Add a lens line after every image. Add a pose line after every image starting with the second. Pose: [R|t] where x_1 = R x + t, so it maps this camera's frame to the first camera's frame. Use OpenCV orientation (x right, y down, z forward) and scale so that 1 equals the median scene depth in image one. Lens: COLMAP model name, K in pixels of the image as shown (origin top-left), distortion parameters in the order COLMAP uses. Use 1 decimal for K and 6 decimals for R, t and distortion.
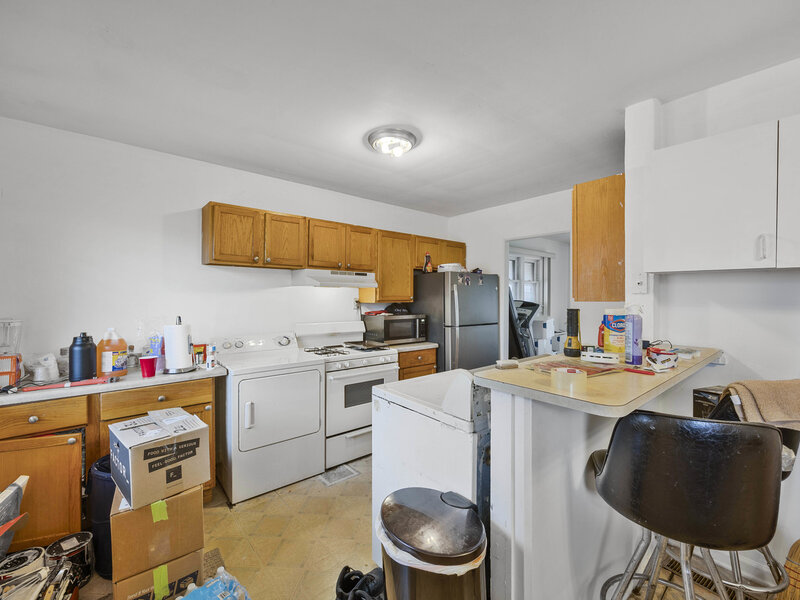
lens RADIAL K [[344.8, 0, 400.1], [0, 344.8, 297.7], [0, 0, 1]] dist [0.001346, 0.000239]
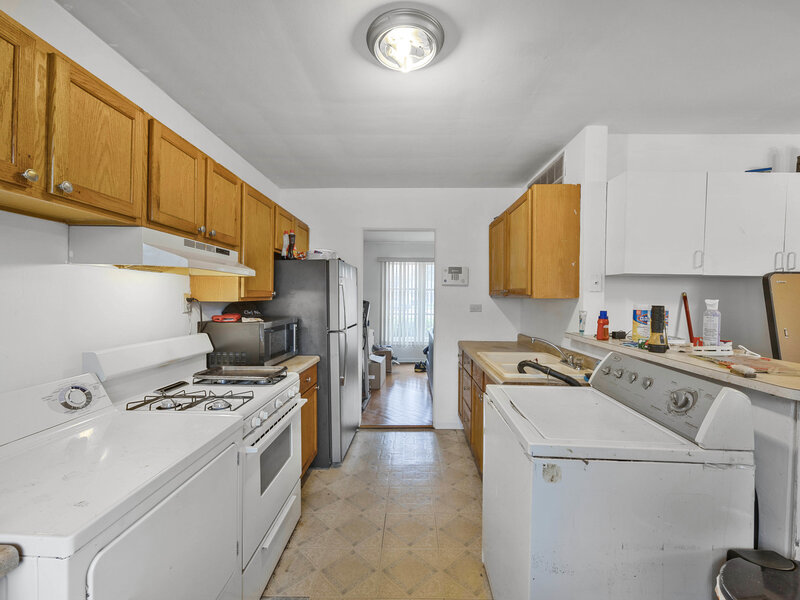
lens RADIAL K [[344.8, 0, 401.0], [0, 344.8, 301.0], [0, 0, 1]] dist [0.001346, 0.000239]
pose [[0.667512, -0.007738, 0.744559, -0.353649], [-0.005902, 0.999860, 0.015683, 0.003359], [-0.744576, -0.014863, 0.667372, 0.412804]]
